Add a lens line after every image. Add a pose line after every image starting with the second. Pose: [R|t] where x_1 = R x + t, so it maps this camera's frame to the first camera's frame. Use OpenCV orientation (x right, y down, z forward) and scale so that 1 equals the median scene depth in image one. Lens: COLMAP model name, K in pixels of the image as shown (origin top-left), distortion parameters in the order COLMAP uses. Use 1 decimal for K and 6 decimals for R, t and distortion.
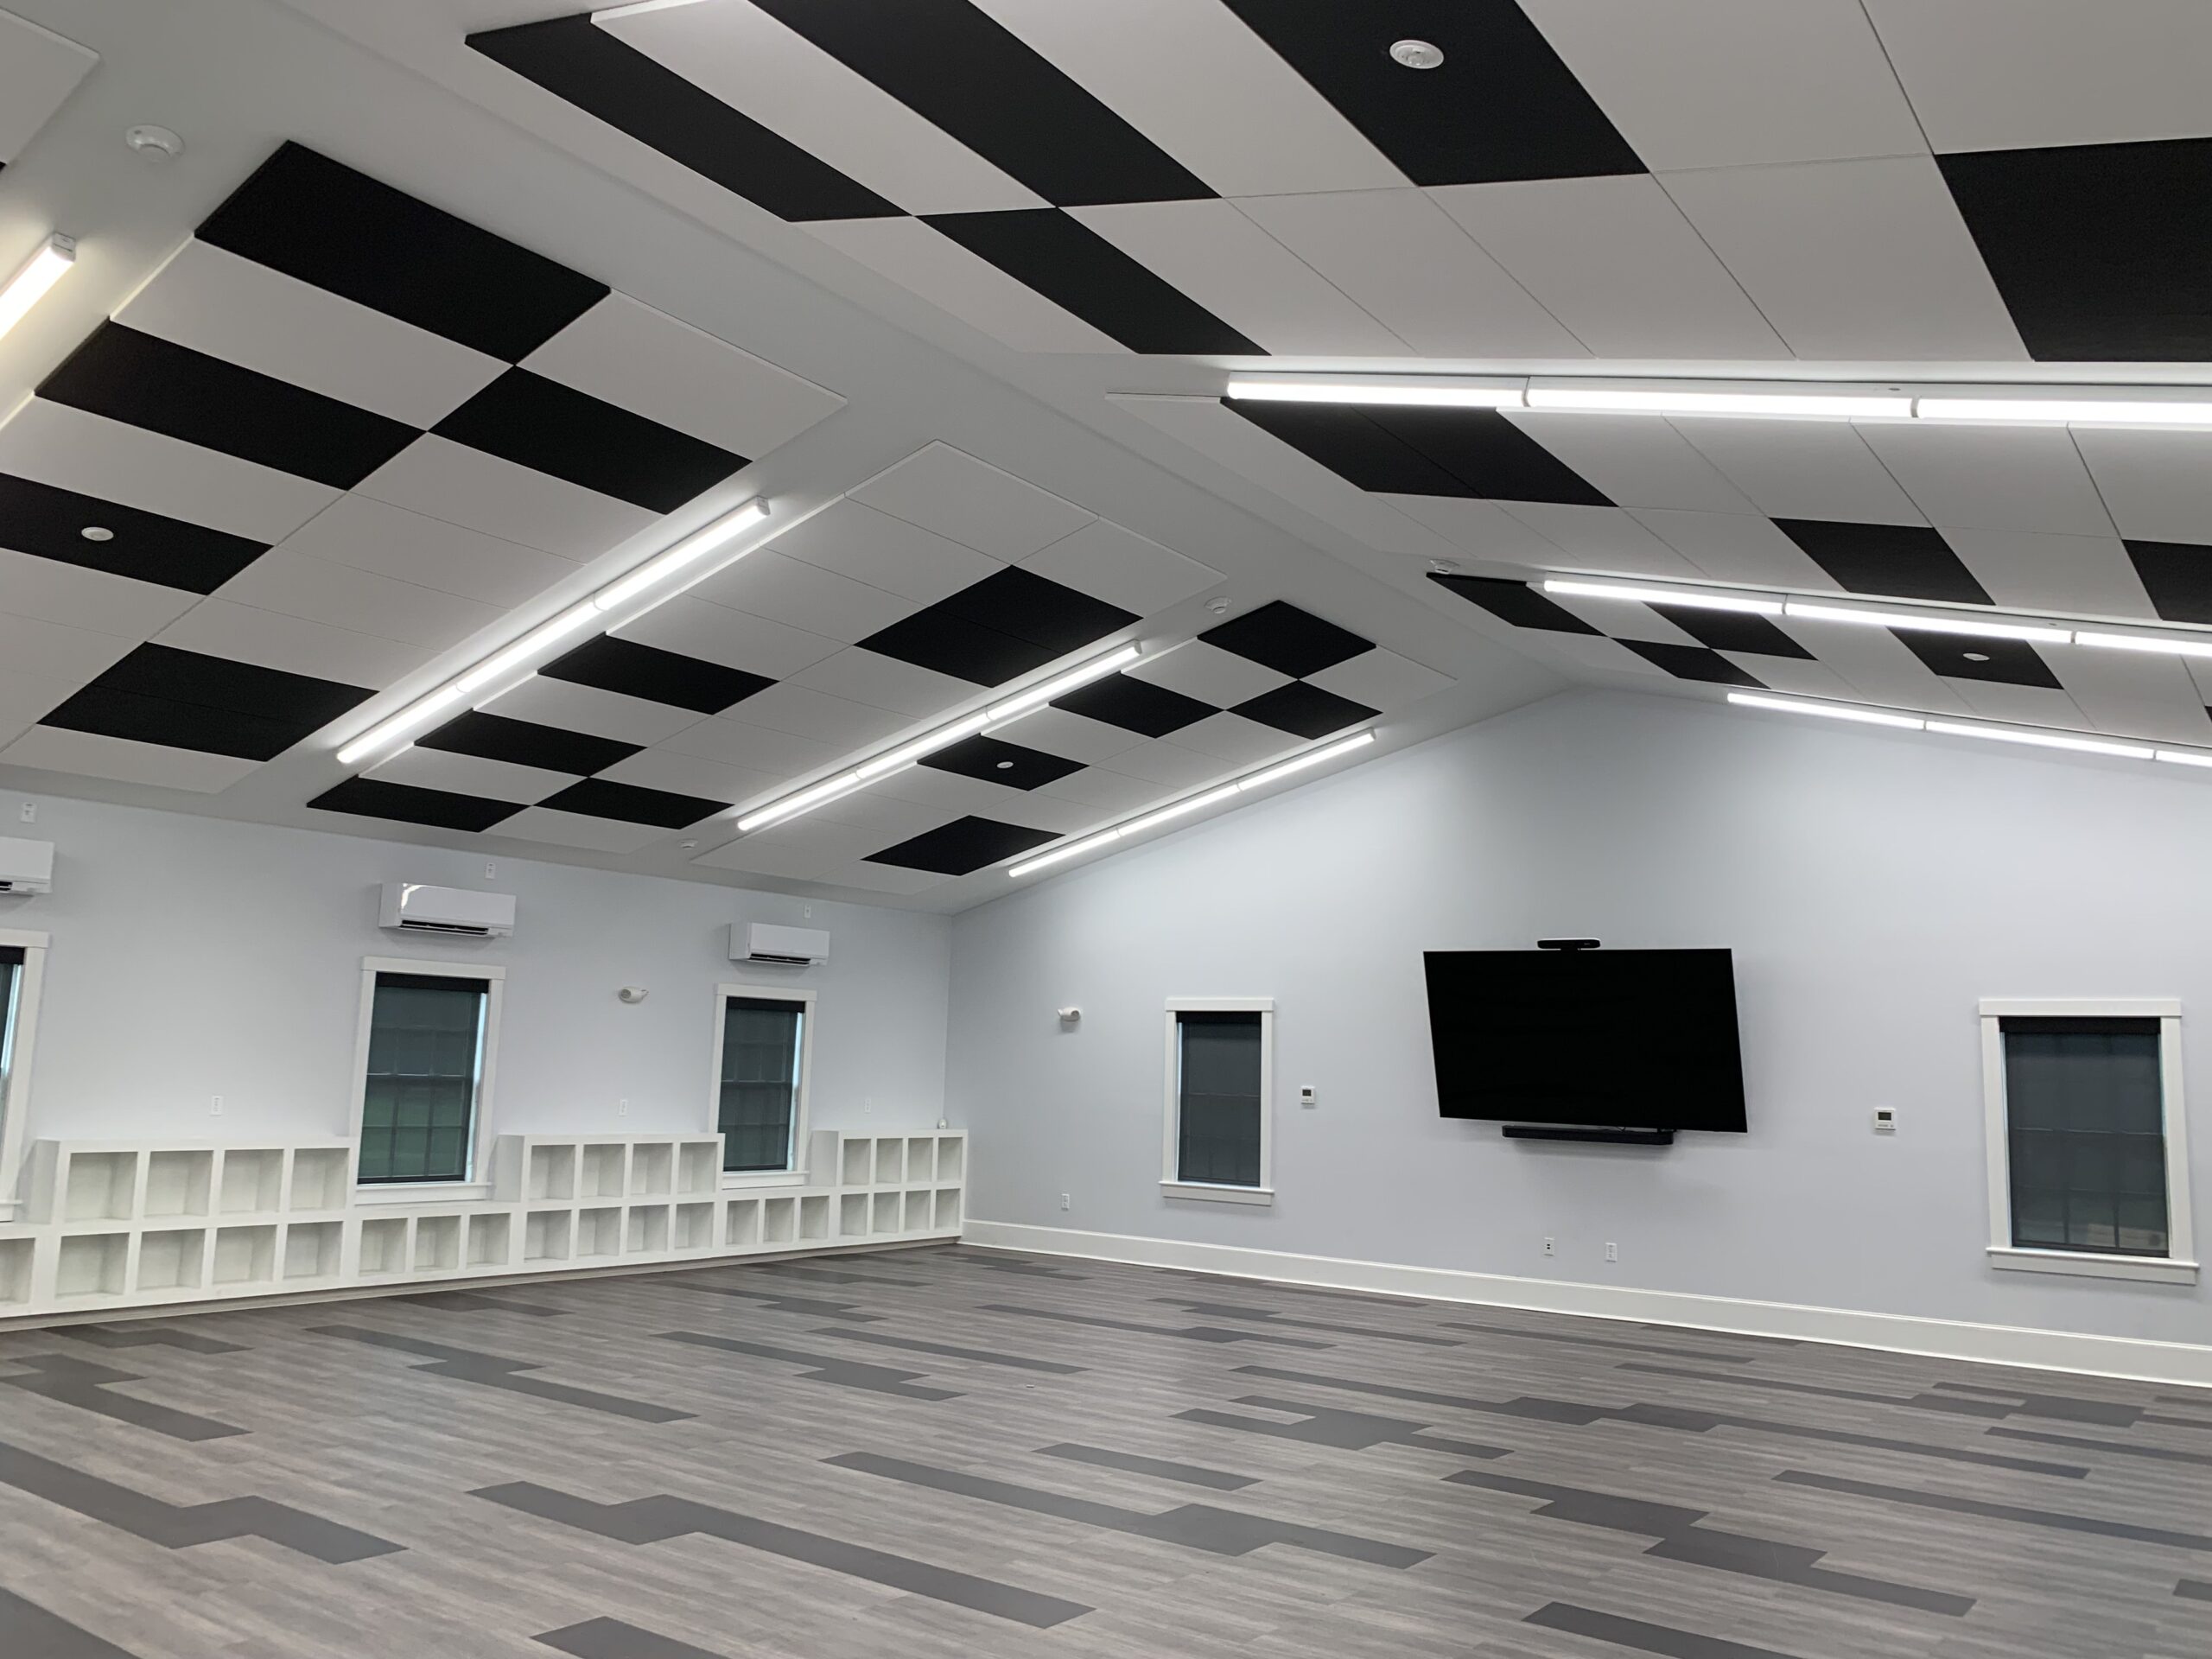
lens RADIAL K [[1693.9, 0, 1139.1], [0, 1693.9, 793.5], [0, 0, 1]] dist [0.066065, -0.129786]
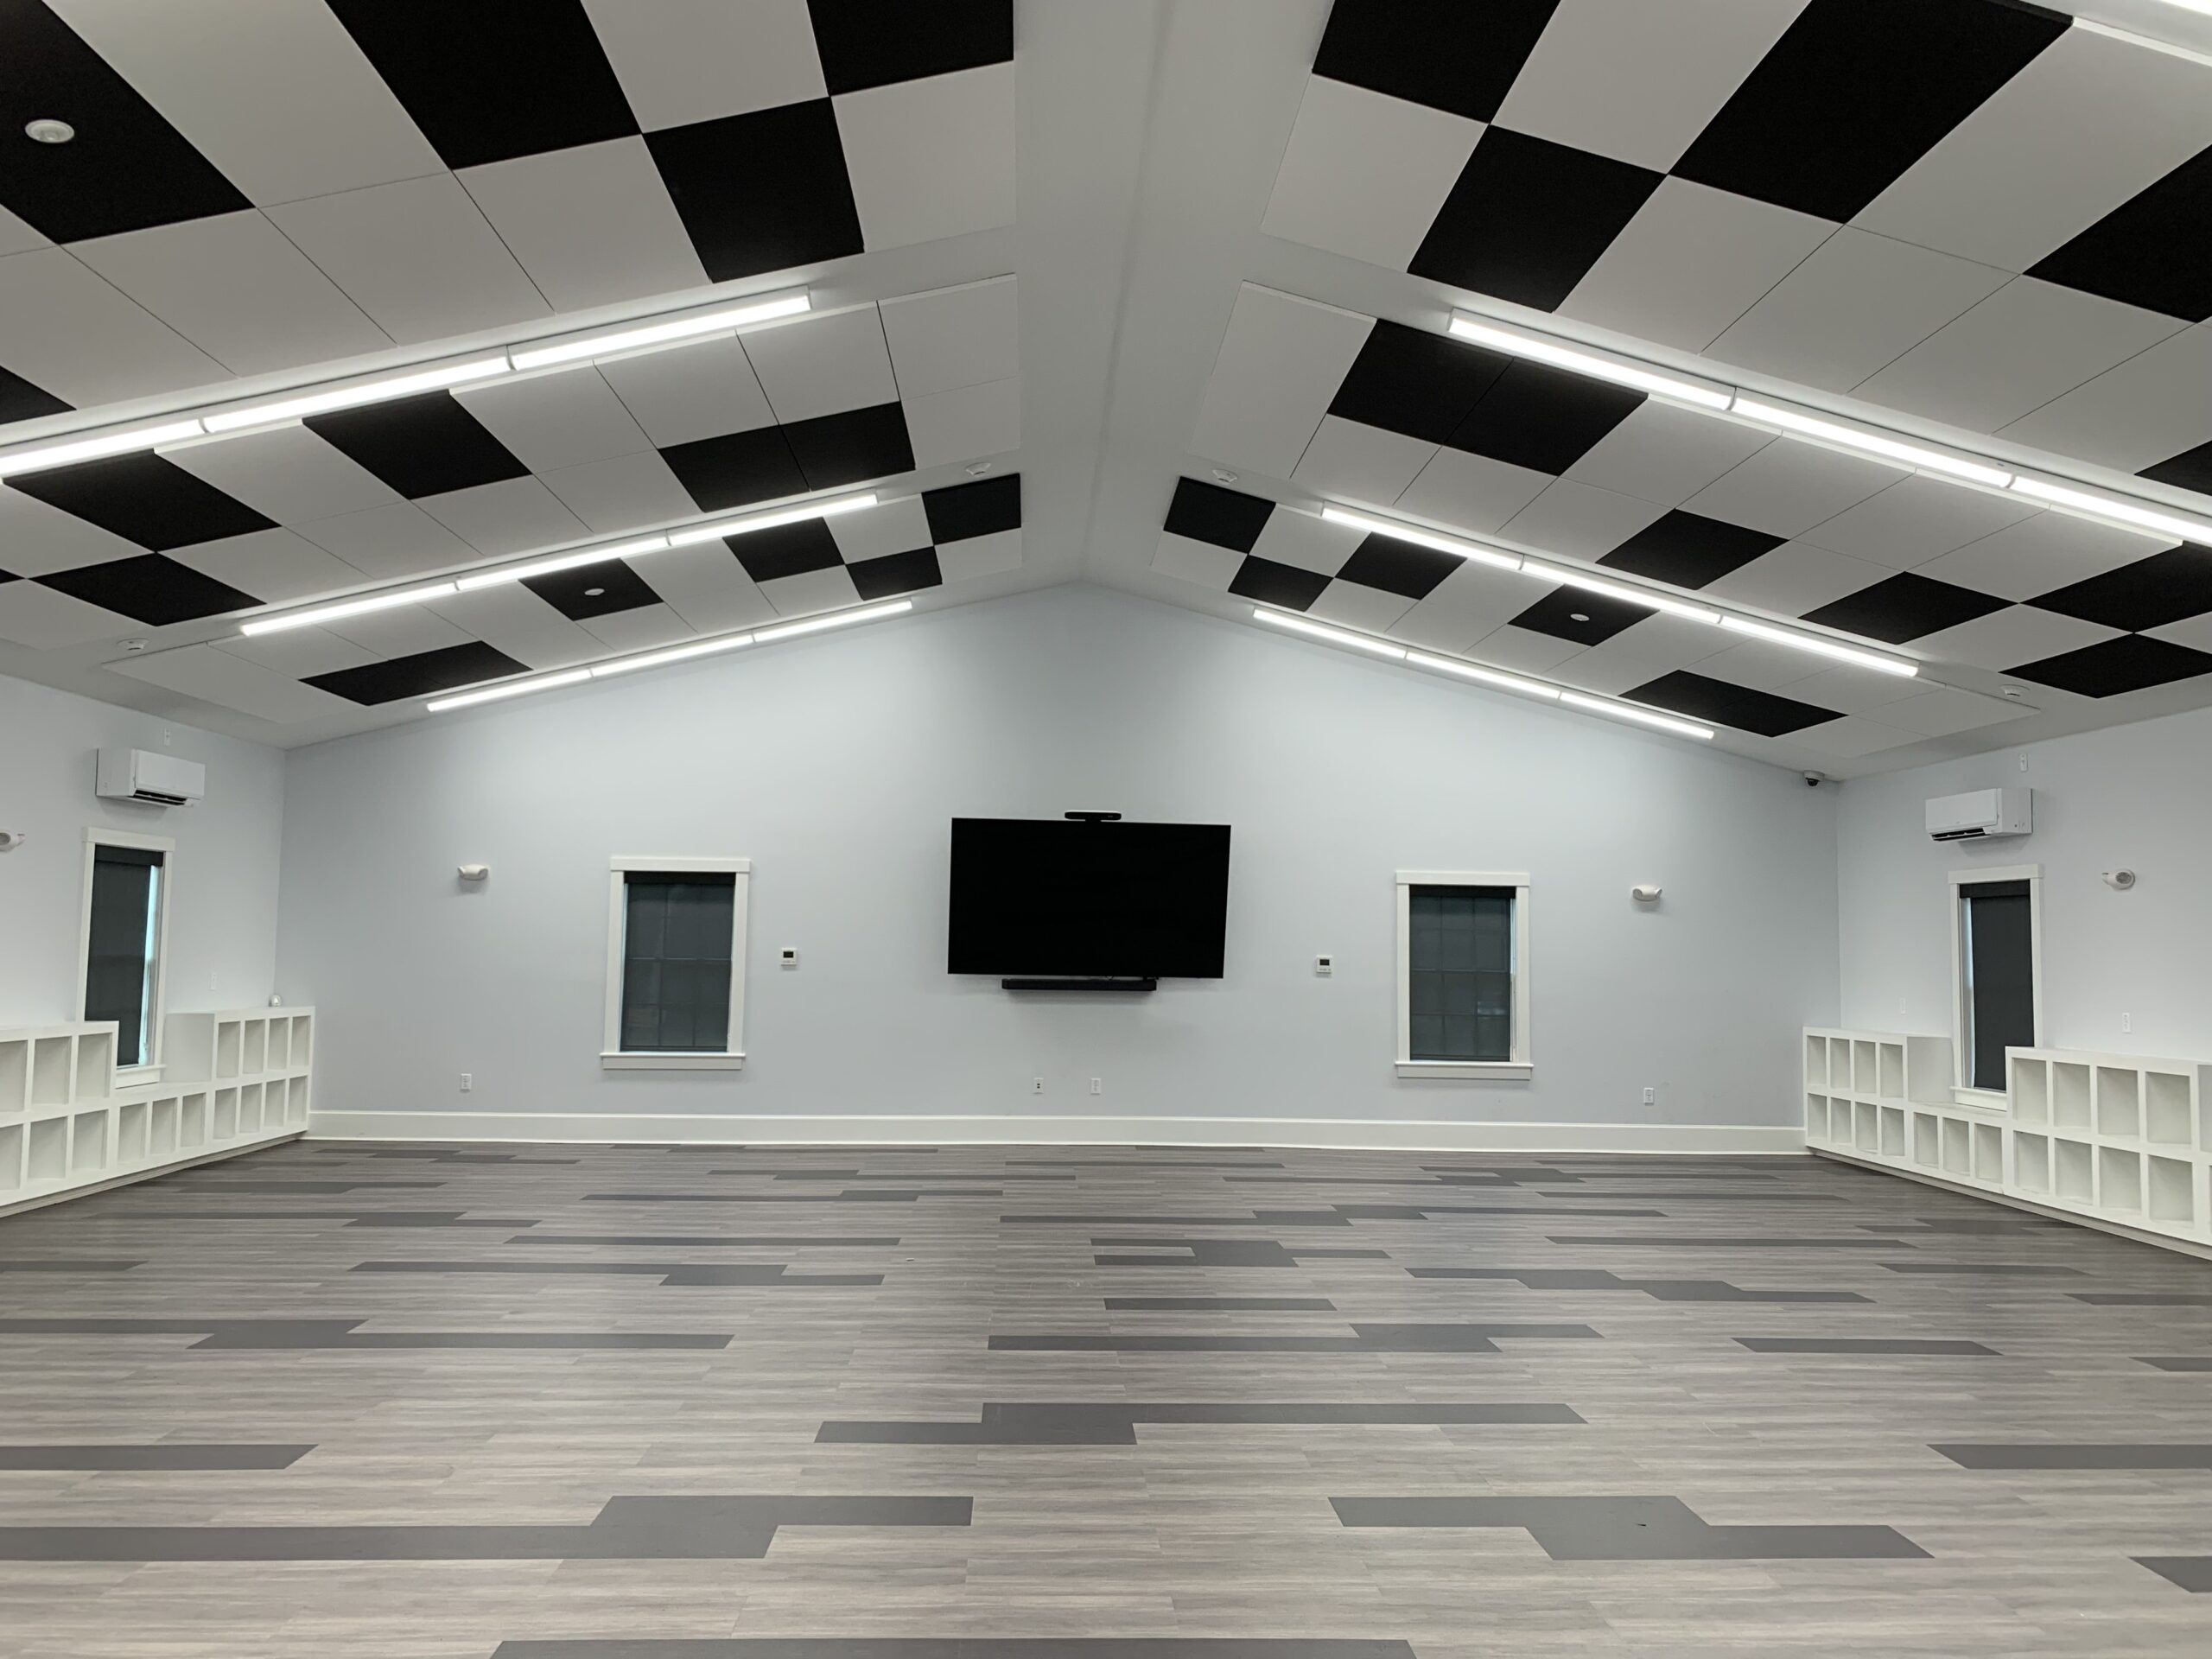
lens RADIAL K [[1693.9, 0, 1139.1], [0, 1693.9, 793.5], [0, 0, 1]] dist [0.066065, -0.129786]
pose [[0.766010, 0.040994, 0.641521, -0.413737], [-0.095642, 0.994125, 0.050676, 0.014468], [-0.635674, -0.100174, 0.765430, 0.132493]]
